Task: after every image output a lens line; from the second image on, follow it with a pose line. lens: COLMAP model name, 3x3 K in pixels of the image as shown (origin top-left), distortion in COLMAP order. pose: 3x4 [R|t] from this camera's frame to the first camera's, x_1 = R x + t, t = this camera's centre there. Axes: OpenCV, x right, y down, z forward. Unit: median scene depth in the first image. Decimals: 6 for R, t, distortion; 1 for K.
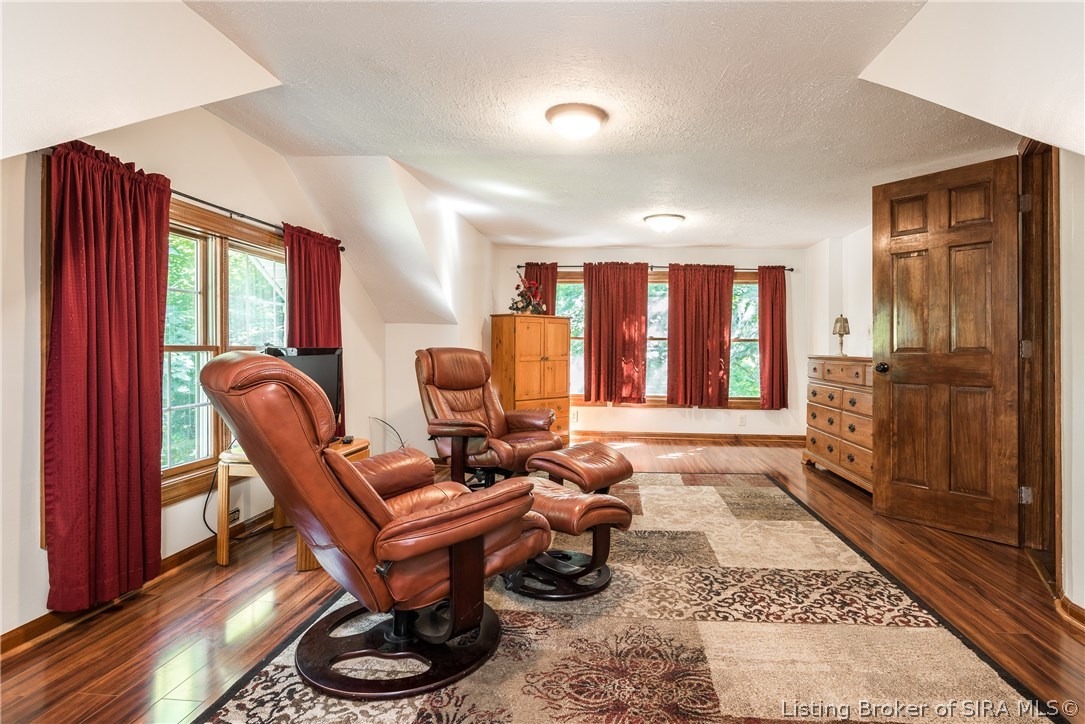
lens RADIAL K [[528.7, 0, 553.1], [0, 528.7, 355.3], [0, 0, 1]] dist [0.011712, -0.001023]
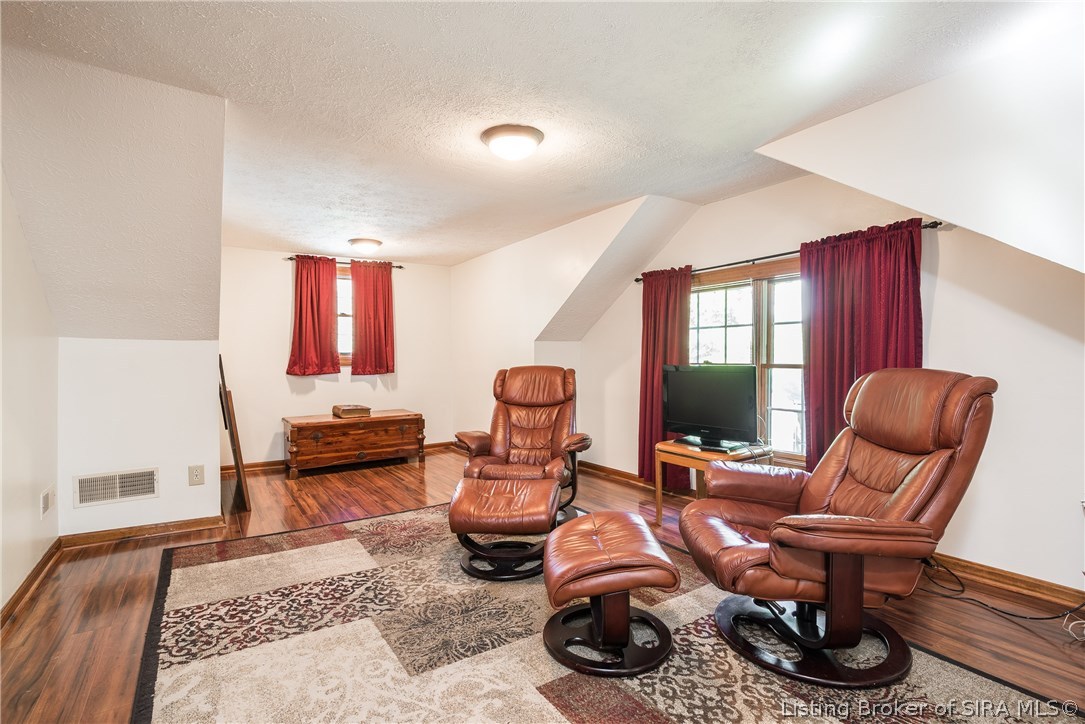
lens RADIAL K [[528.7, 0, 553.4], [0, 528.7, 361.3], [0, 0, 1]] dist [0.011712, -0.001023]
pose [[-0.756239, -0.001617, -0.654294, 0.724725], [-0.012612, 0.999847, 0.012105, -0.038374], [0.654174, 0.017406, -0.756144, 2.033057]]
